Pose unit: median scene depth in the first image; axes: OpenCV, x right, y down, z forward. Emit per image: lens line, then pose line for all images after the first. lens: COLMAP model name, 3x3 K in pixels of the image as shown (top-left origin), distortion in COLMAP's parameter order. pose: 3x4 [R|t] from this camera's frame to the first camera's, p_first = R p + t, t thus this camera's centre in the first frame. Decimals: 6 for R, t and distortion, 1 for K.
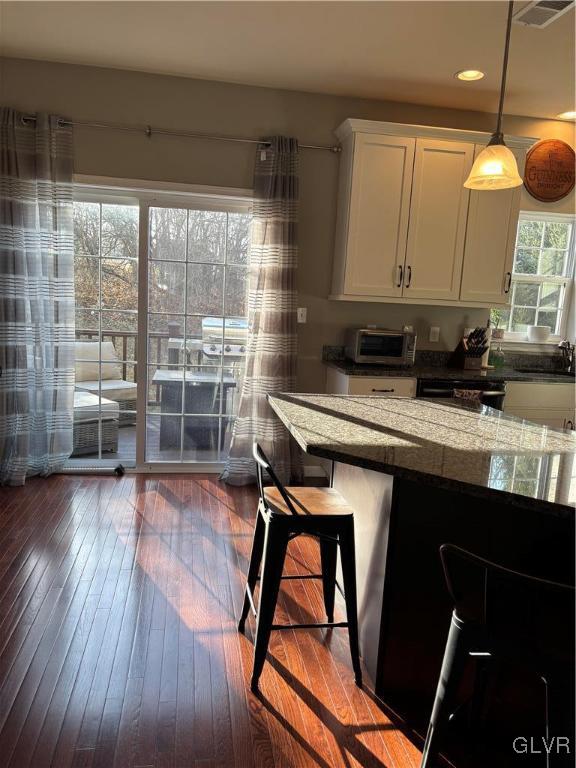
lens RADIAL K [[581.3, 0, 286.6], [0, 581.3, 388.3], [0, 0, 1]] dist [0.043486, -0.040648]
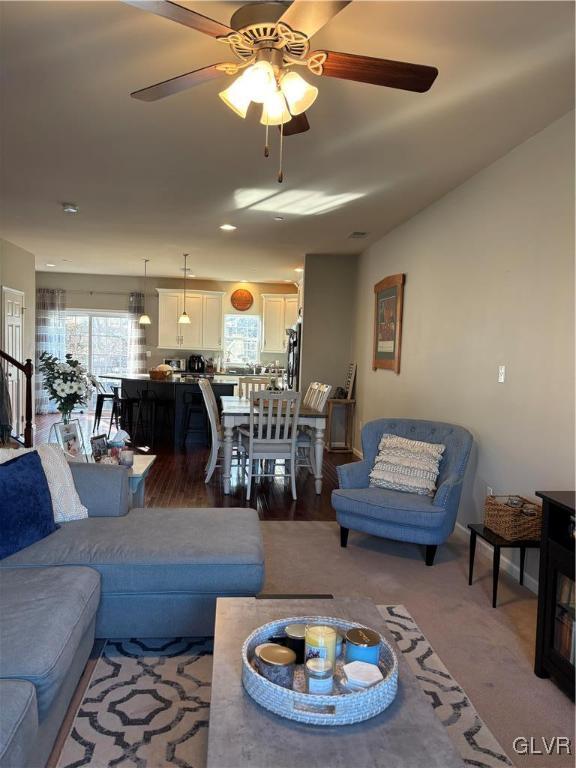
lens RADIAL K [[581.3, 0, 288.7], [0, 581.3, 386.8], [0, 0, 1]] dist [0.043486, -0.040648]
pose [[0.998989, -0.015775, -0.042087, 0.840706], [0.012051, 0.996109, -0.087306, 0.290385], [0.043300, 0.086711, 0.995292, -1.774732]]
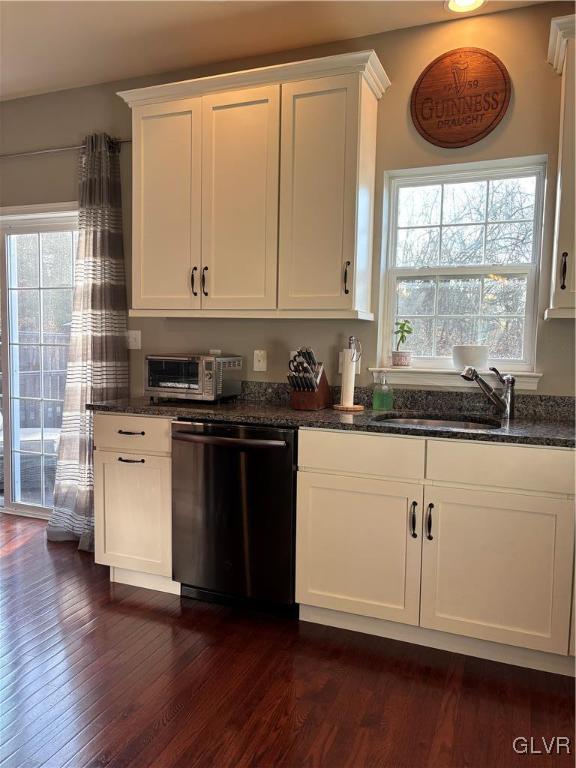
lens RADIAL K [[581.3, 0, 285.9], [0, 581.3, 389.2], [0, 0, 1]] dist [0.043486, -0.040648]
pose [[0.860633, 0.003374, -0.509215, 0.666194], [-0.048815, 0.995920, -0.075903, -0.004376], [0.506881, 0.090182, 0.857286, 0.431039]]
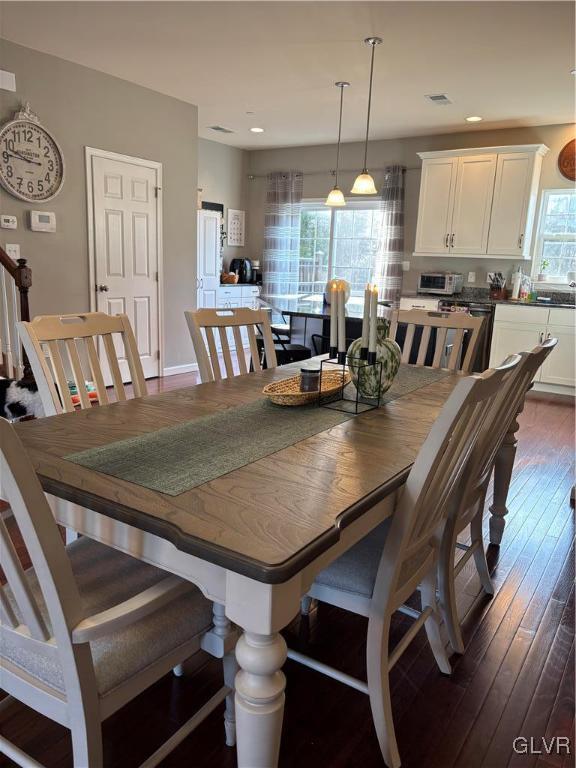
lens RADIAL K [[581.3, 0, 285.2], [0, 581.3, 389.2], [0, 0, 1]] dist [0.043486, -0.040648]
pose [[0.737851, 0.122378, -0.663777, 1.007847], [-0.098875, 0.992414, 0.073059, 0.153924], [0.667683, 0.011724, 0.744354, -0.552058]]
